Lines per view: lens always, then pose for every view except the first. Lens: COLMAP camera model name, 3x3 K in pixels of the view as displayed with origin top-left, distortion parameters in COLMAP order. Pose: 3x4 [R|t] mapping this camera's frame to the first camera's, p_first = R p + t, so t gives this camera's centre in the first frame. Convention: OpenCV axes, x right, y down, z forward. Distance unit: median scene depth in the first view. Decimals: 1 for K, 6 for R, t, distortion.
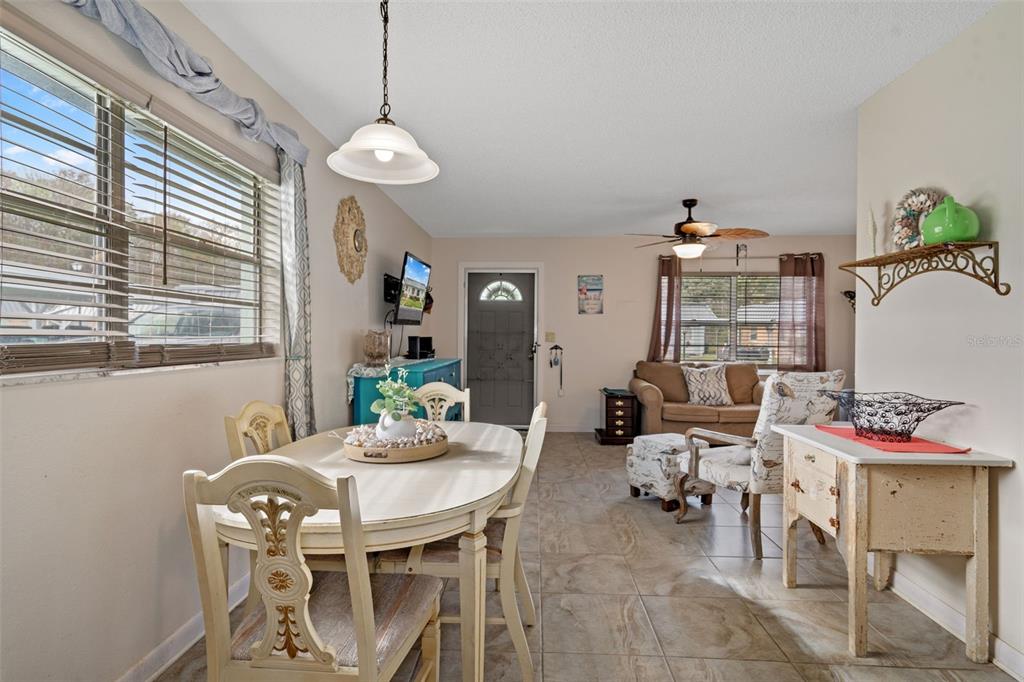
lens RADIAL K [[462.4, 0, 513.3], [0, 462.4, 337.6], [0, 0, 1]] dist [0.002326, -0.000548]
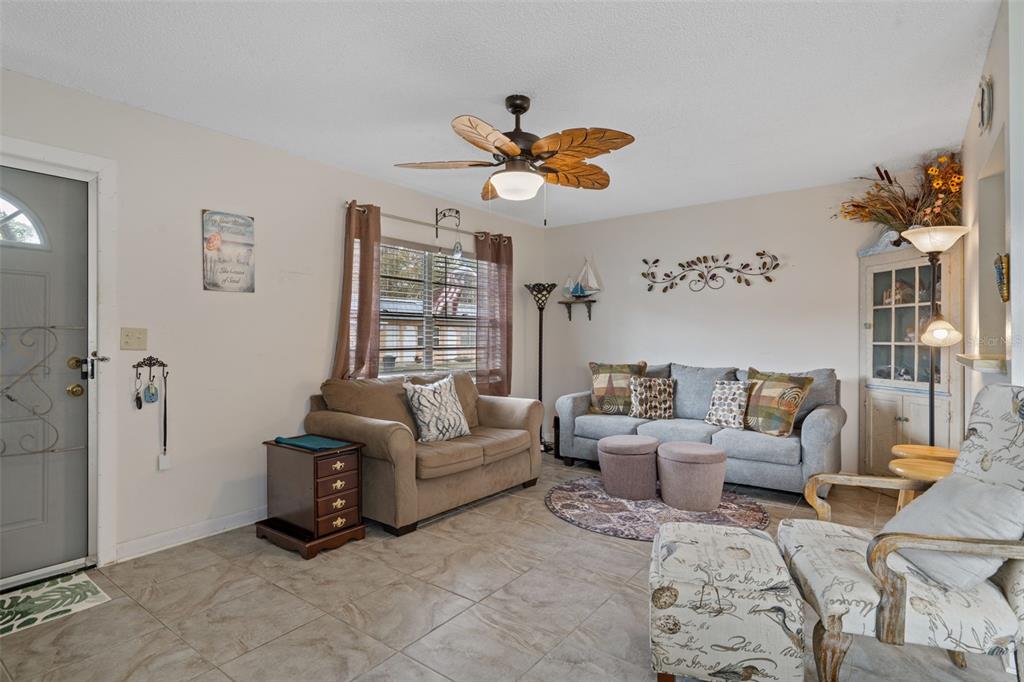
lens RADIAL K [[525.9, 0, 510.6], [0, 525.9, 337.6], [0, 0, 1]] dist [0.001419, 0.000345]
pose [[0.590731, -0.006884, 0.806839, -0.111698], [0.011495, 0.999934, 0.000116, 0.001650], [-0.806786, 0.009206, 0.590772, 0.432096]]
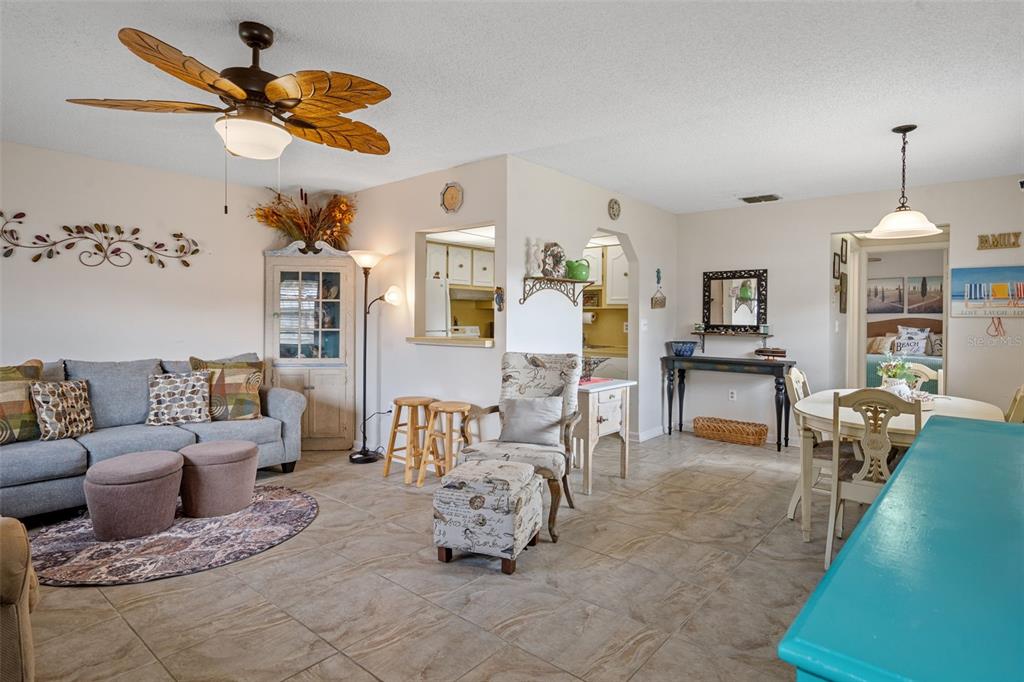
lens RADIAL K [[557.1, 0, 514.5], [0, 557.1, 317.3], [0, 0, 1]] dist [0.001519, 0.002784]
pose [[-0.784657, -0.014447, 0.619762, -0.113023], [-0.010238, 0.999894, 0.010347, -0.016887], [-0.619846, 0.001774, -0.784722, 0.903023]]
